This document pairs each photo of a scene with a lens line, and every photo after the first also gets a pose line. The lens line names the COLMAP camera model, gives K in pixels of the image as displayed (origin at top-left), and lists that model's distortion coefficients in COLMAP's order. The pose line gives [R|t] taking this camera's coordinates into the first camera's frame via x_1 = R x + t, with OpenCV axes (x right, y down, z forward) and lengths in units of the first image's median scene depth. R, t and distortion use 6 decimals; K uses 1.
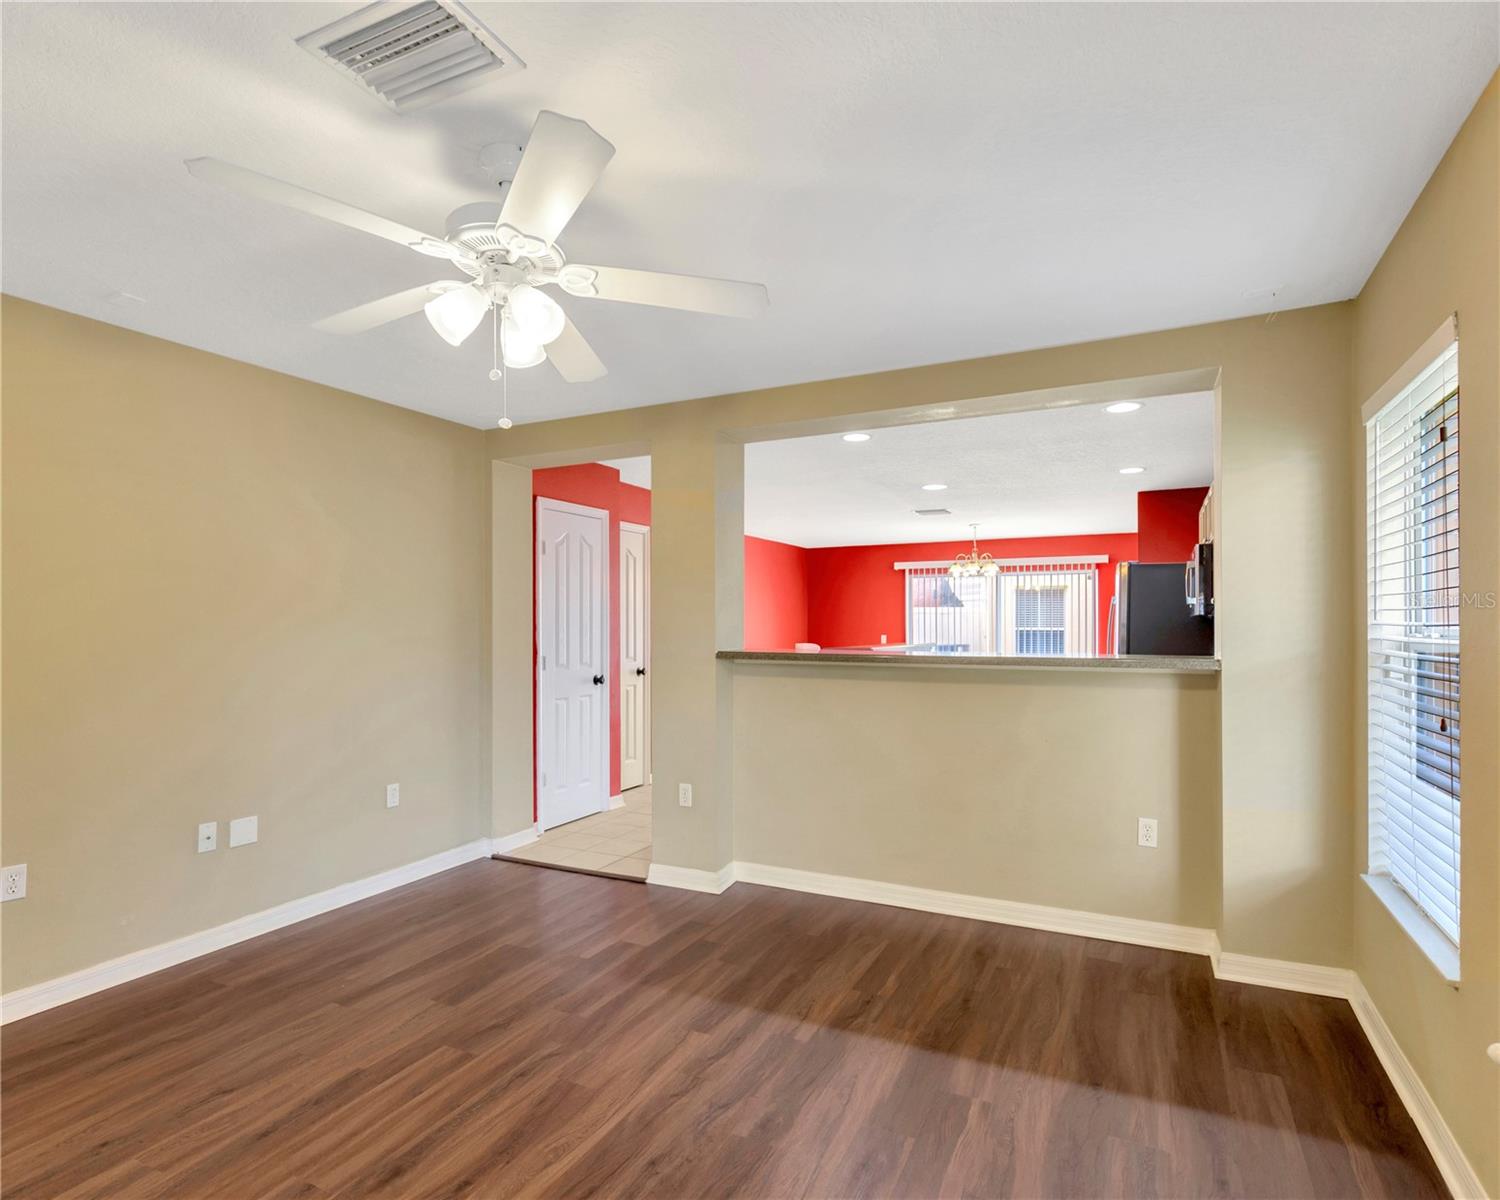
lens RADIAL K [[811.3, 0, 750.6], [0, 811.3, 620.4], [0, 0, 1]] dist [0.006515, -0.000138]
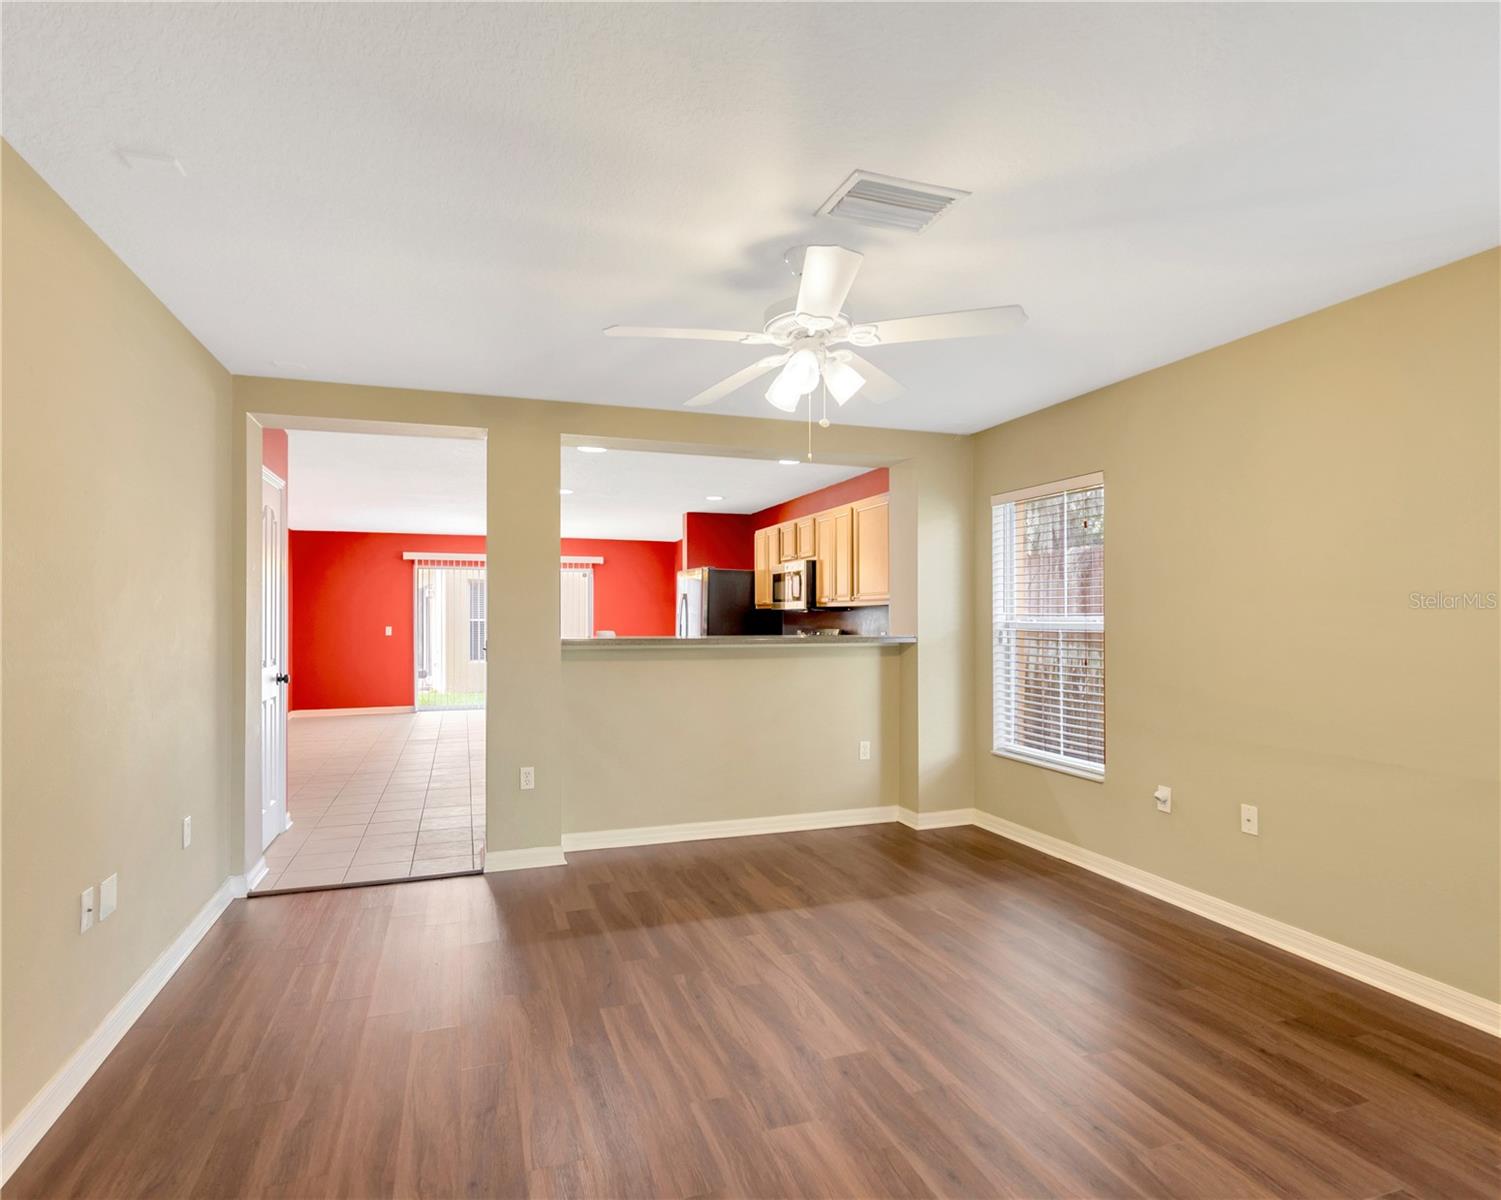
lens RADIAL K [[809.6, 0, 733.8], [0, 809.6, 604.7], [0, 0, 1]] dist [0.005543, 0.000281]
pose [[0.706078, 0.012212, 0.708029, -0.757532], [-0.005008, 0.999912, -0.012253, 0.006638], [-0.708117, 0.005106, 0.706077, 0.096913]]
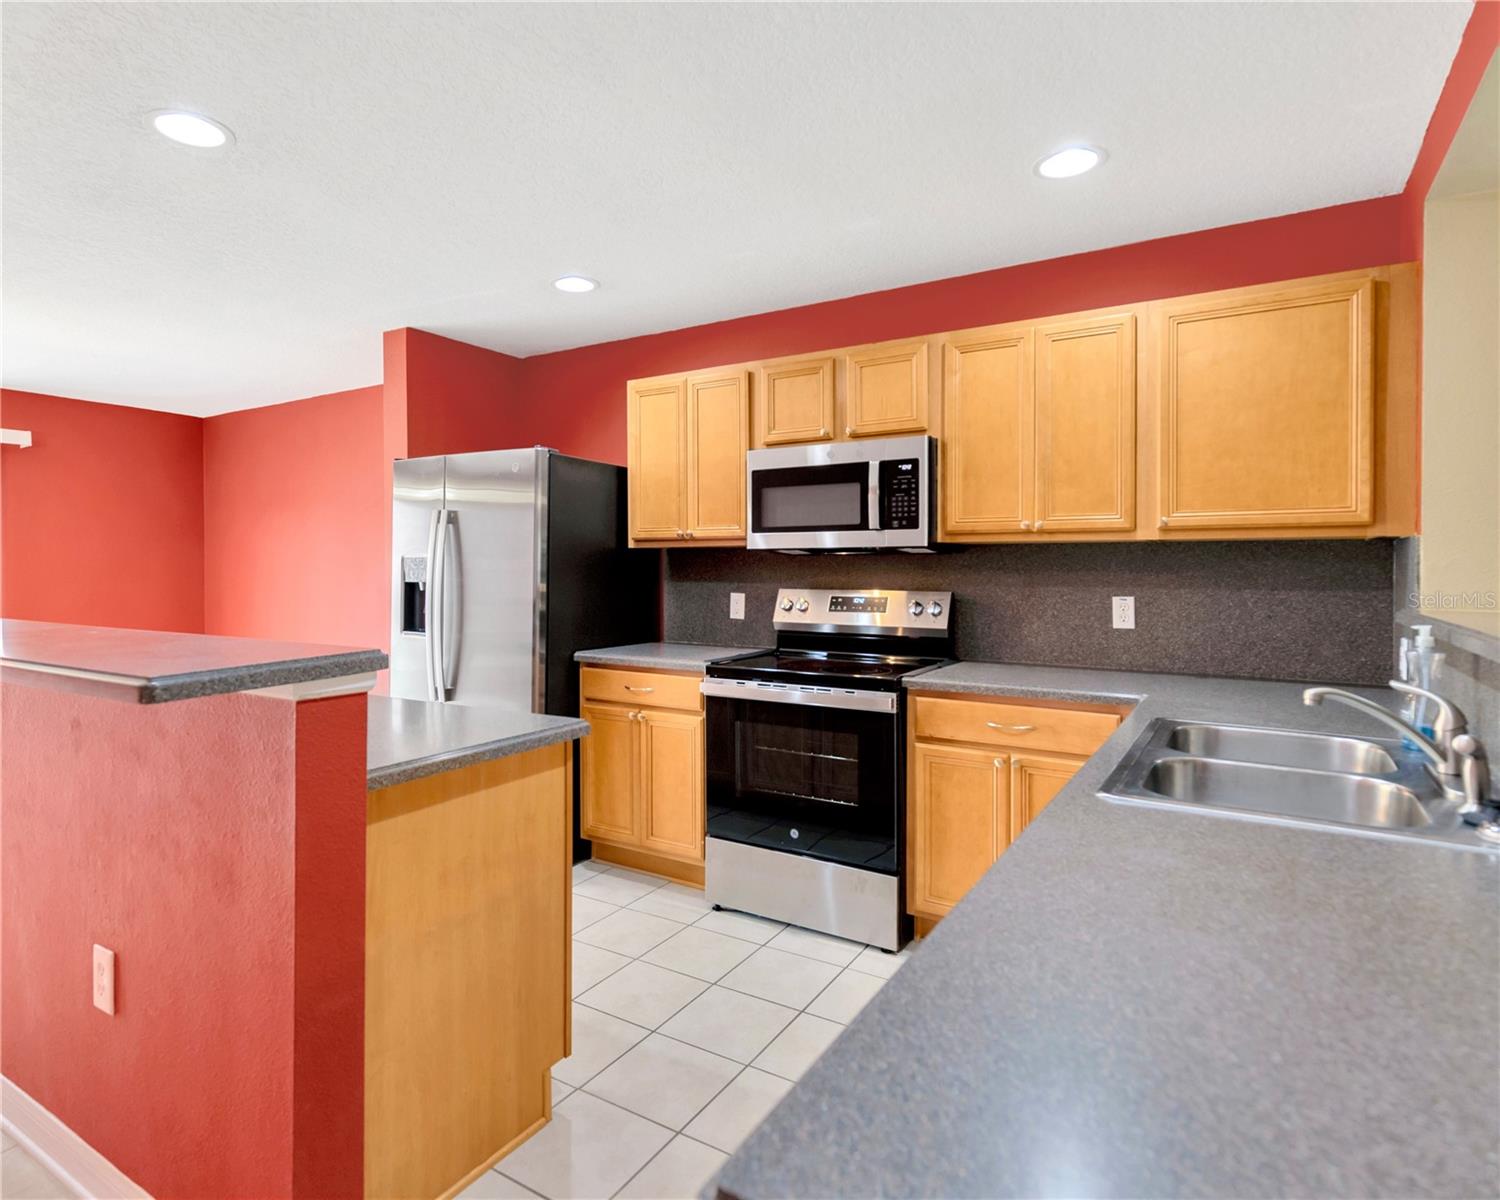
lens RADIAL K [[833.8, 0, 738.7], [0, 833.8, 566.9], [0, 0, 1]] dist [0.007154, 0.000674]
pose [[0.098087, -0.001106, 0.995177, -0.161971], [-0.003720, 0.999992, 0.001478, 0.012200], [-0.995171, -0.003847, 0.098082, 1.434504]]
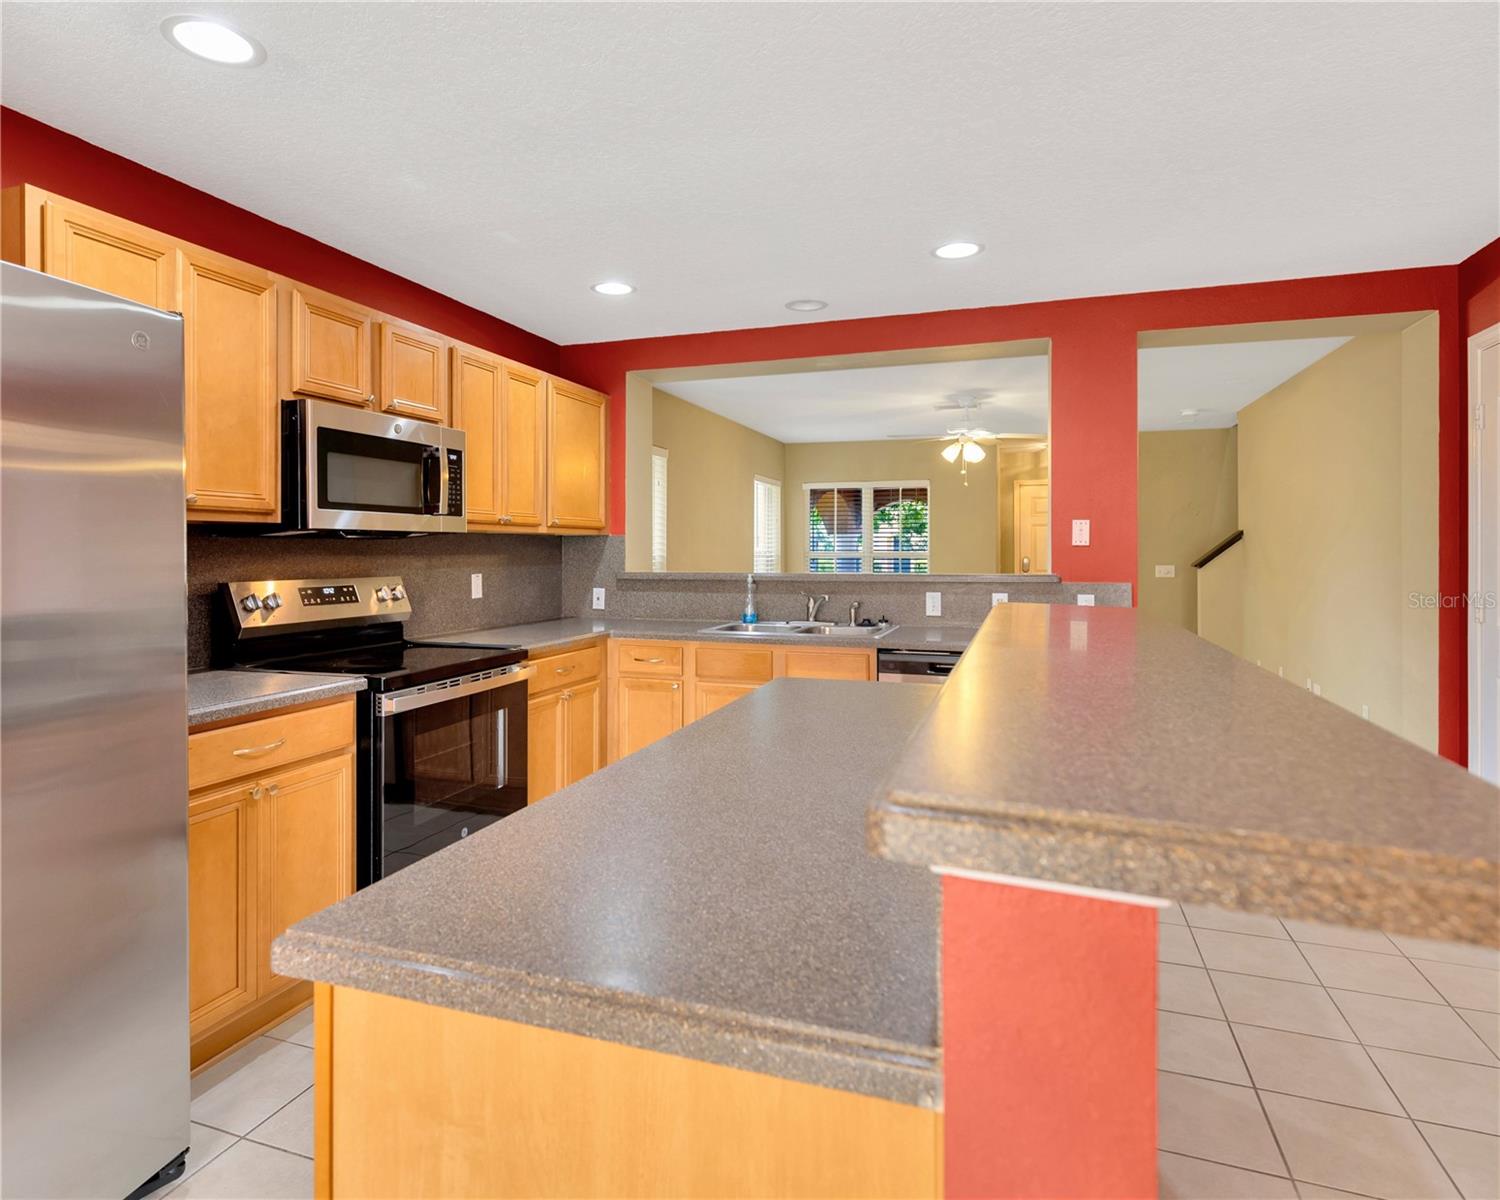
lens RADIAL K [[839.9, 0, 747.4], [0, 839.9, 550.5], [0, 0, 1]] dist [0.004889, 0.000903]
pose [[-0.991313, 0.003421, -0.131481, 0.533594], [0.003922, 0.999986, -0.003549, 0.016387], [0.131467, -0.004034, -0.991312, 2.322957]]
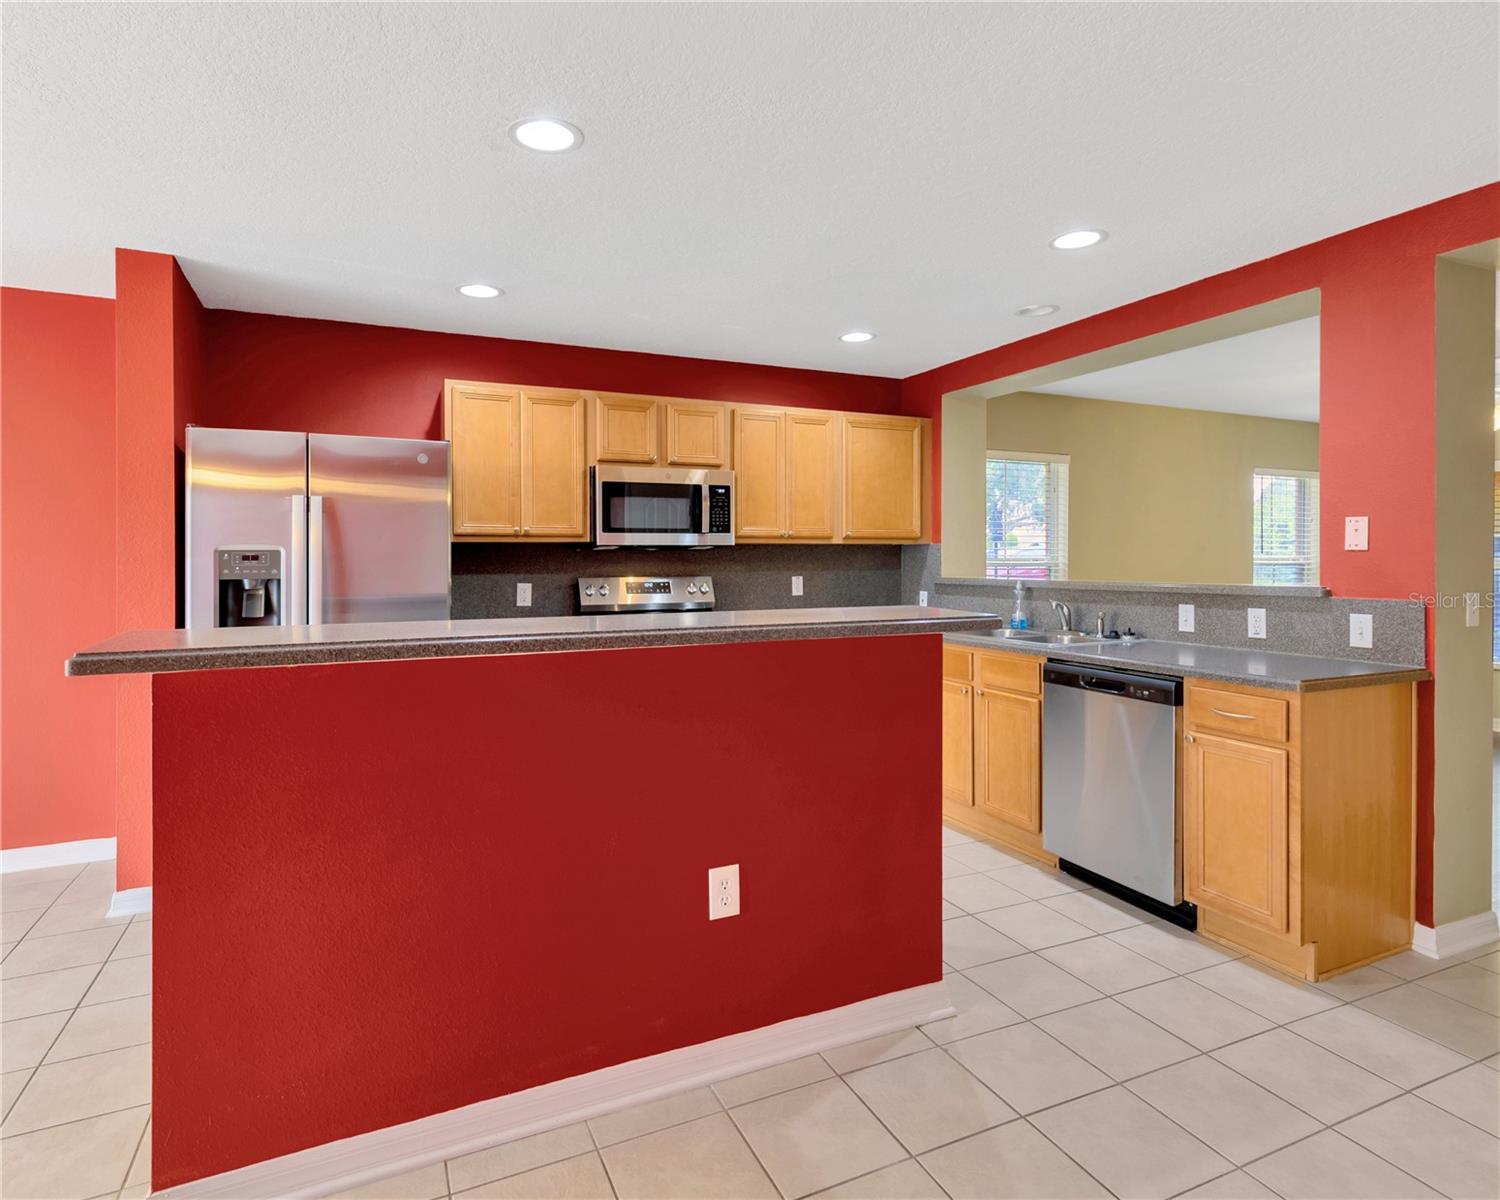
lens RADIAL K [[833.8, 0, 738.7], [0, 833.8, 566.9], [0, 0, 1]] dist [0.007154, 0.000674]
pose [[-0.776908, -0.000984, 0.629614, -0.100018], [0.002929, 0.999982, 0.005177, 0.018418], [-0.629608, 0.005867, -0.776891, 2.335321]]
